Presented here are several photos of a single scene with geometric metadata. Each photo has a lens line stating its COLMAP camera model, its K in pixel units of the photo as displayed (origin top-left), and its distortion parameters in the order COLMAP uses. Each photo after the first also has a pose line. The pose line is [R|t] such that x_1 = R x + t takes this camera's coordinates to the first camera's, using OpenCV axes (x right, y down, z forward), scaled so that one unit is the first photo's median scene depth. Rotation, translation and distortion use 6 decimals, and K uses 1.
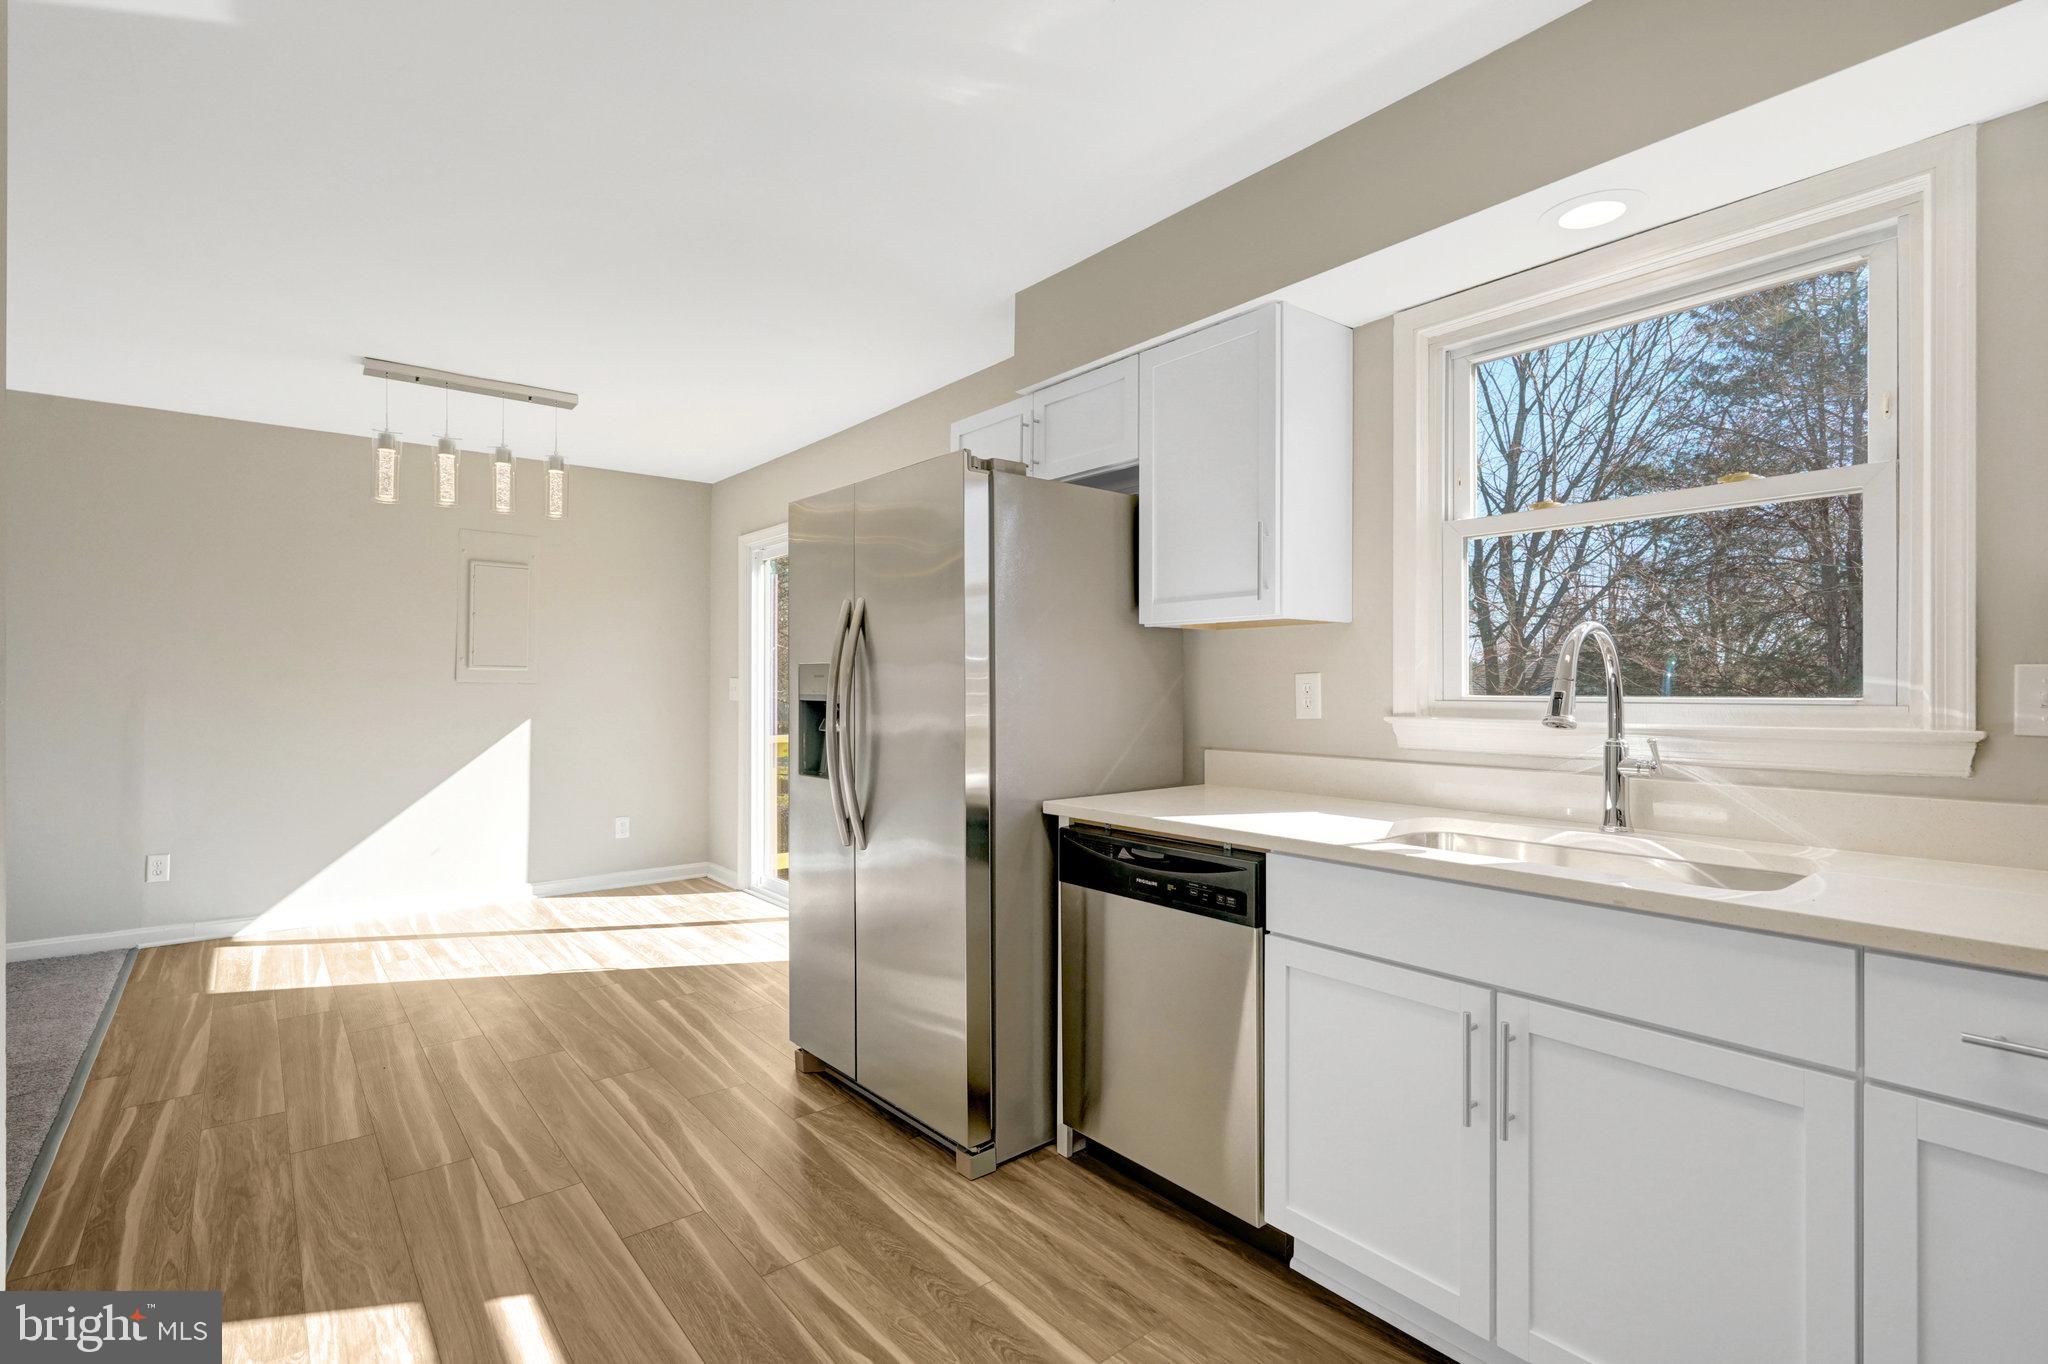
lens RADIAL K [[971.7, 0, 1014.0], [0, 971.7, 667.7], [0, 0, 1]] dist [0.003557, 0.000620]
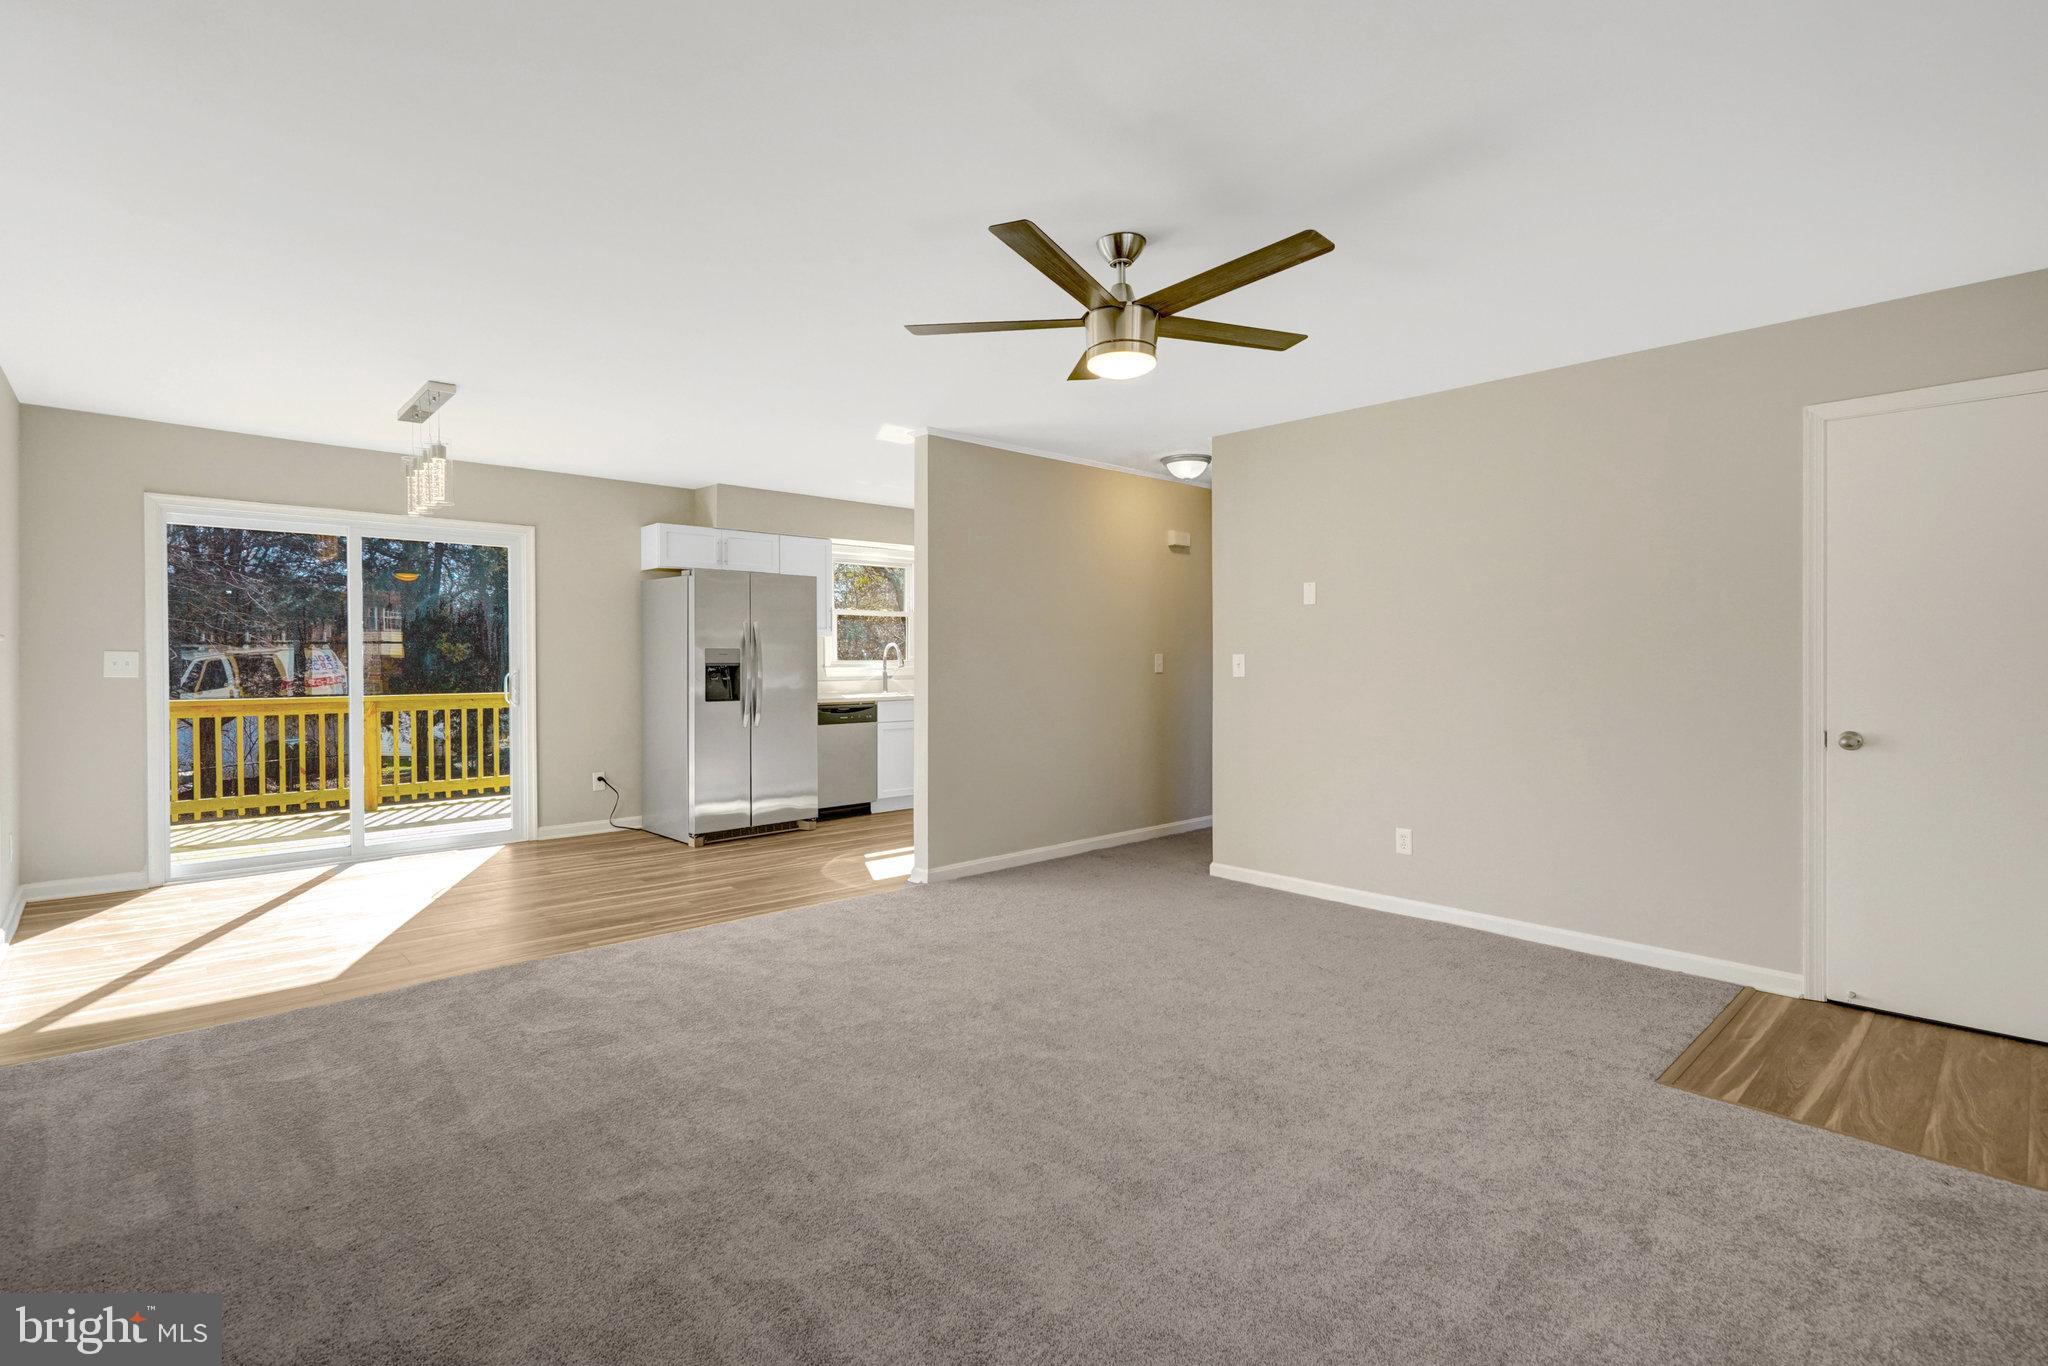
lens RADIAL K [[971.7, 0, 1014.0], [0, 971.7, 668.7], [0, 0, 1]] dist [0.003557, 0.000620]
pose [[-0.122497, -0.012851, 0.992386, -2.969106], [-0.016367, 0.999806, 0.010927, 0.007182], [-0.992334, -0.014904, -0.122684, 0.768978]]
